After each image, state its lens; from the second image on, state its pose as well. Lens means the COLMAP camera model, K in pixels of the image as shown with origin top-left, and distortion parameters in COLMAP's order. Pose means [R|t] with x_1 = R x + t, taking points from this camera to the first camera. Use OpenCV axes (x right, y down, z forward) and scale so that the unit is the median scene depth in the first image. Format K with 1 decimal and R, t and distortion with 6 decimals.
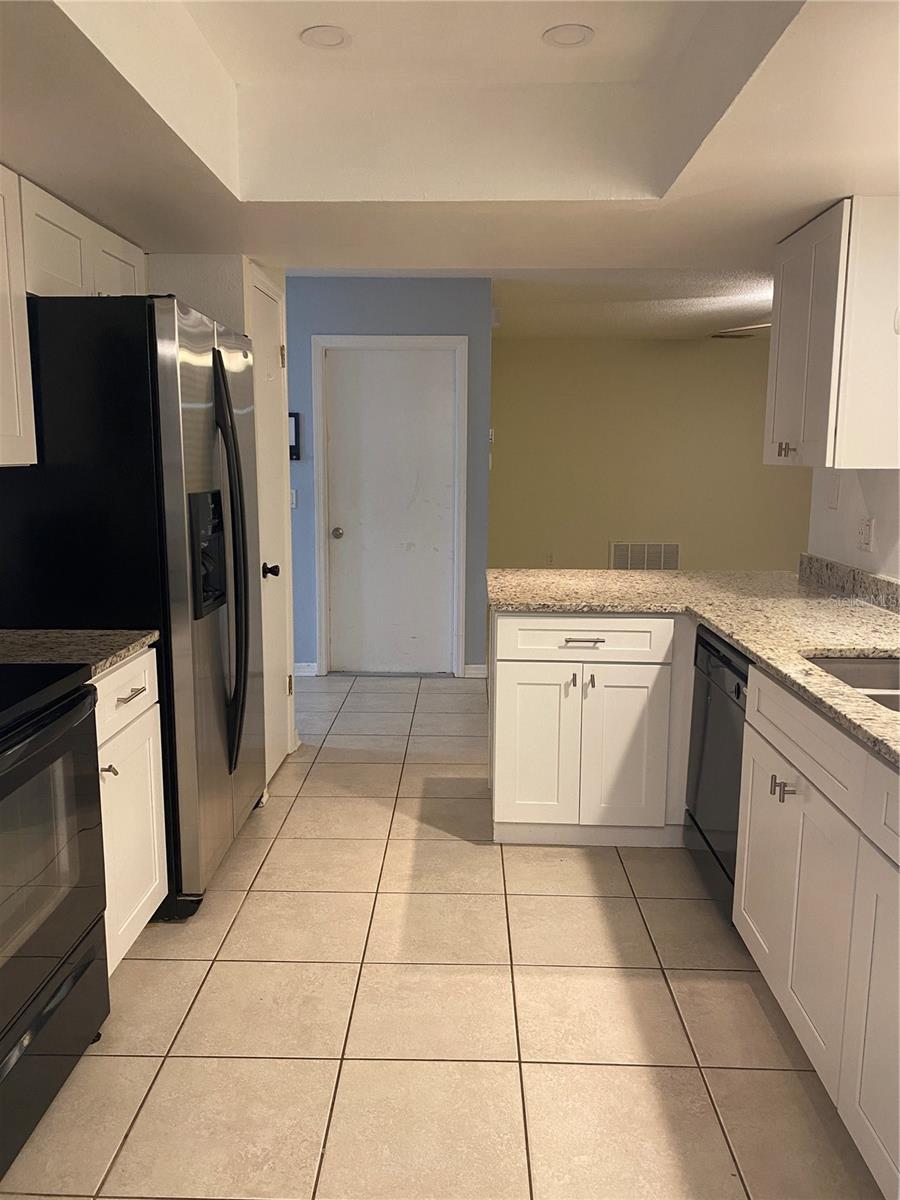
lens RADIAL K [[919.9, 0, 450.0], [0, 919.9, 600.0], [0, 0, 1]] dist [0.054121, -0.086680]
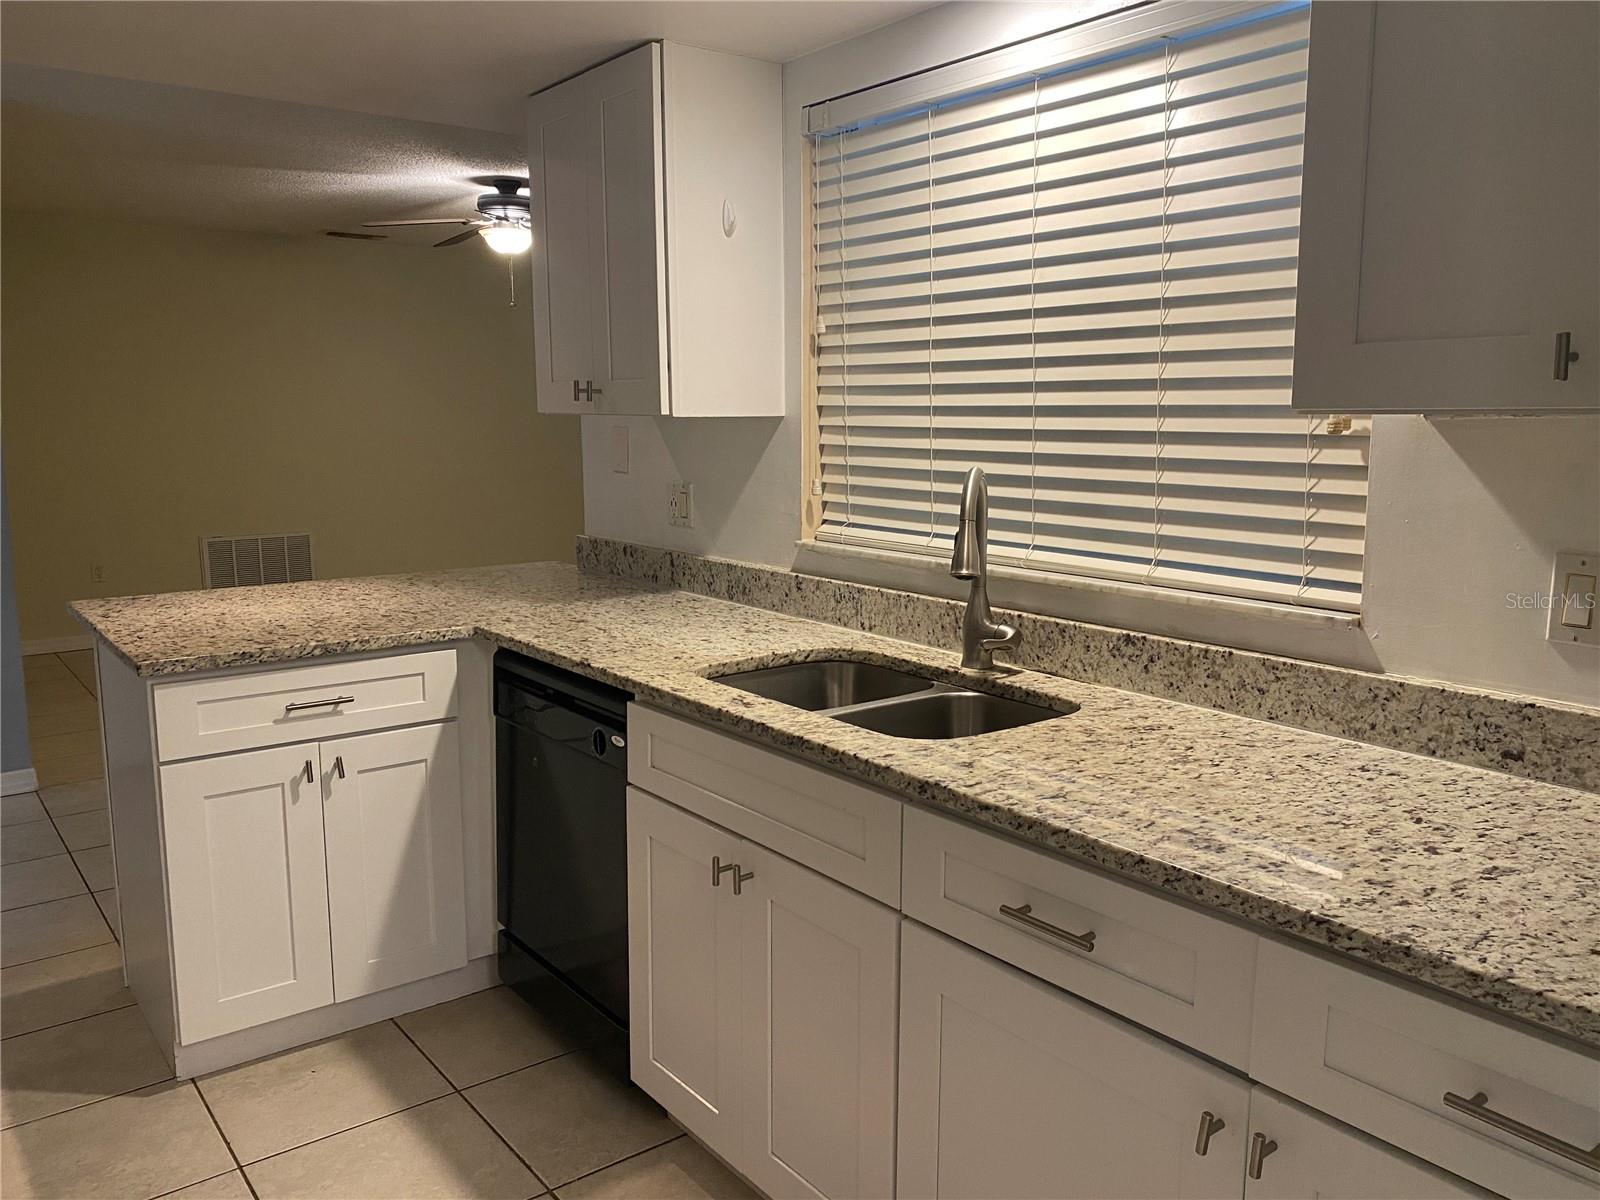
lens RADIAL K [[1220.8, 0, 799.8], [0, 1220.8, 594.3], [0, 0, 1]] dist [0.041660, -0.047981]
pose [[0.770390, -0.101945, 0.629370, -0.116669], [0.105210, 0.993928, 0.032212, -0.021245], [-0.628832, 0.041400, 0.776438, 0.180489]]
